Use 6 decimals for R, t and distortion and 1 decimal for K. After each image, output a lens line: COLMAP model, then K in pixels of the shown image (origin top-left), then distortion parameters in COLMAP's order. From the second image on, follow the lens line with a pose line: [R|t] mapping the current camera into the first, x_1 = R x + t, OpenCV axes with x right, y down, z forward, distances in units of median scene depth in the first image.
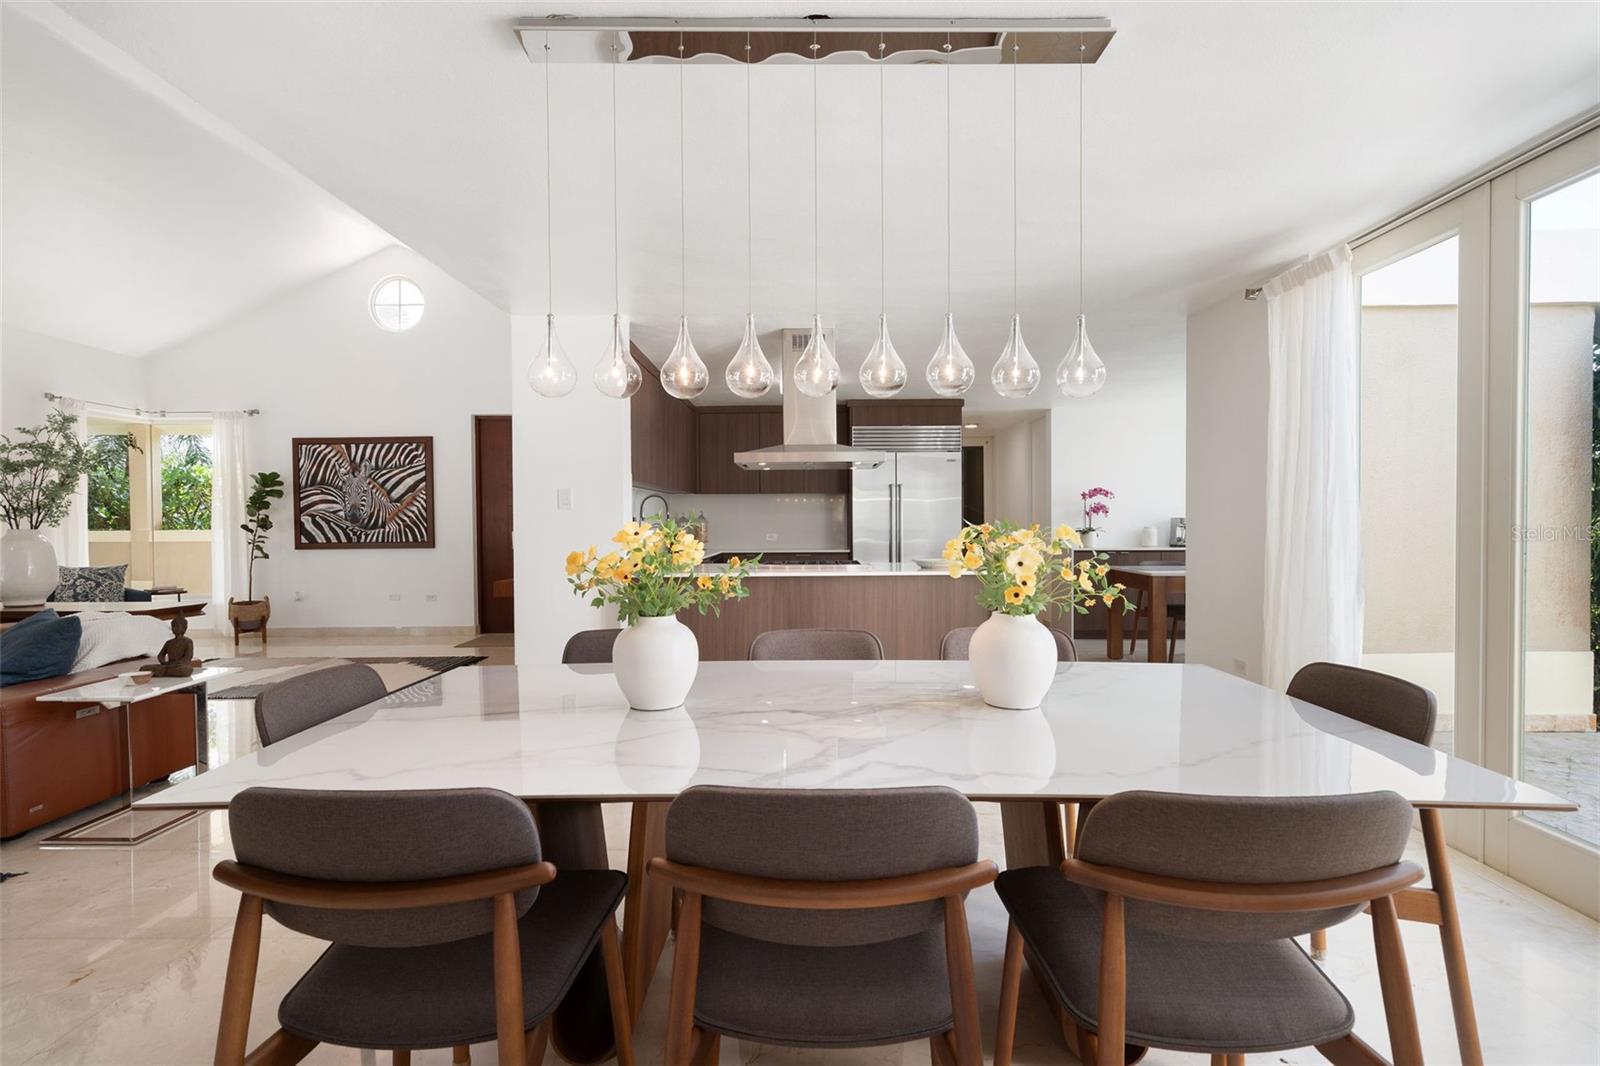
lens RADIAL K [[765.5, 0, 800.0], [0, 765.5, 533.0], [0, 0, 1]] dist [0.002055, 0.000507]
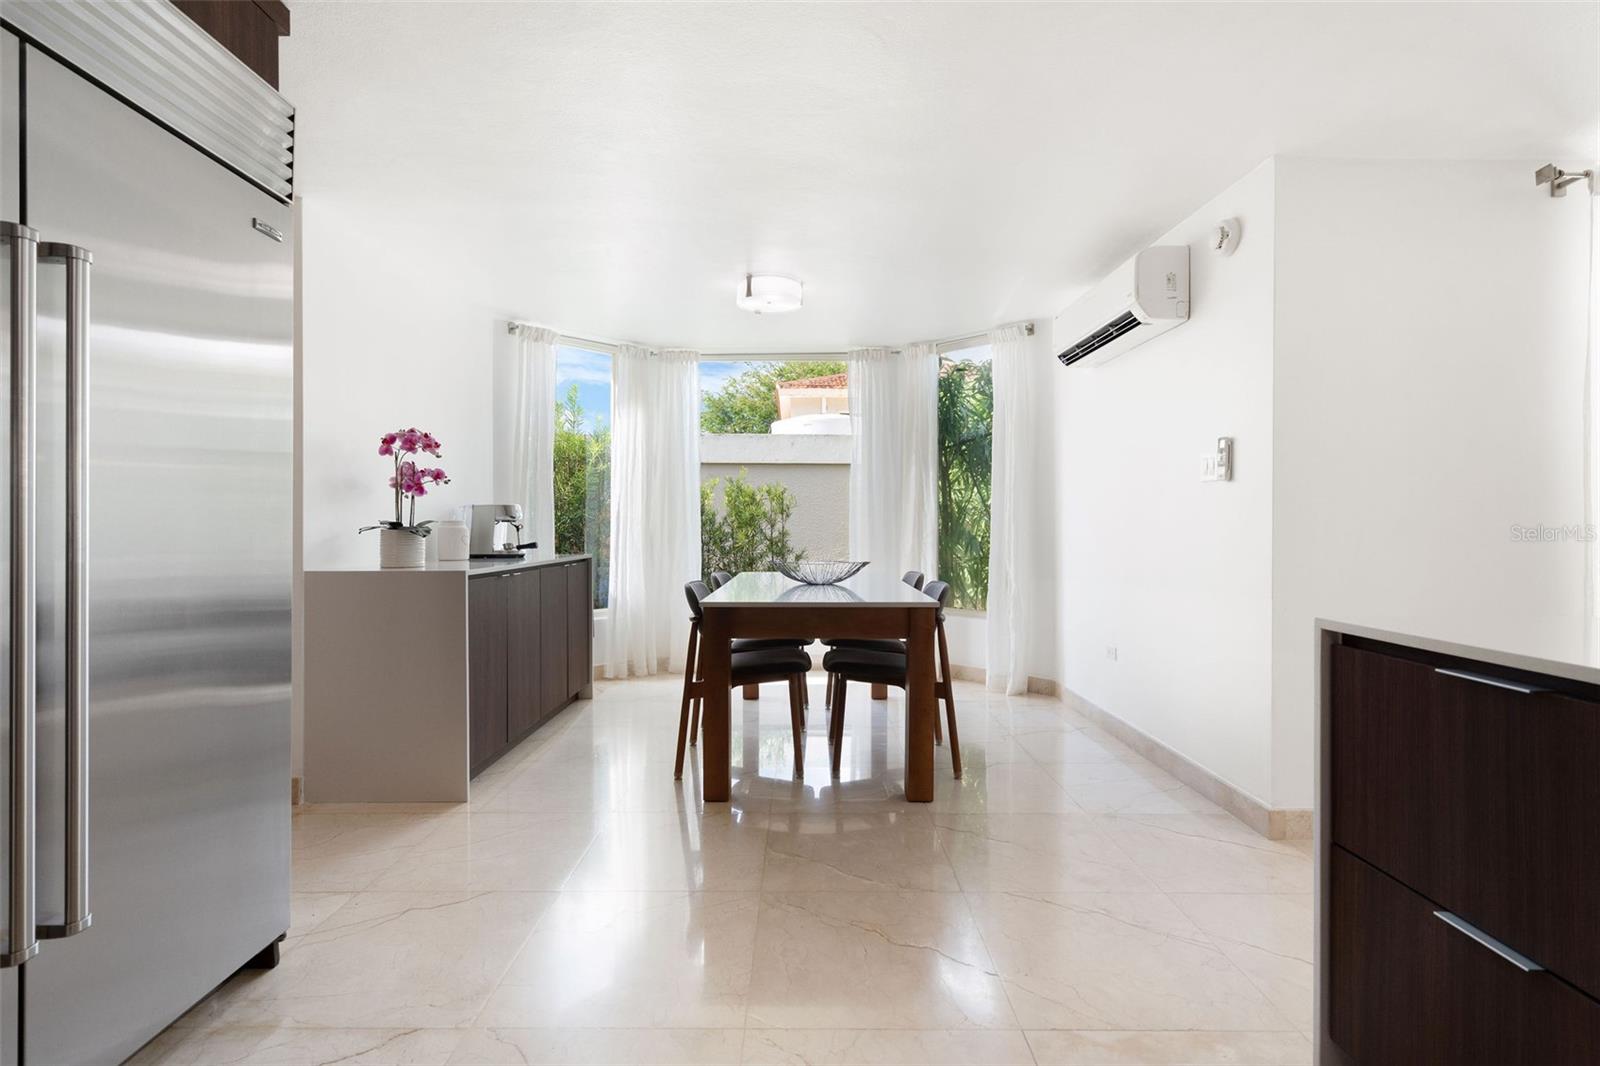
lens RADIAL K [[728.4, 0, 796.4], [0, 728.4, 530.5], [0, 0, 1]] dist [0.000999, 0.000192]
pose [[-0.011129, 0.002501, 0.999935, -0.022894], [0.018856, 0.999820, -0.002291, 0.002795], [-0.999760, 0.018829, -0.011174, 0.755804]]
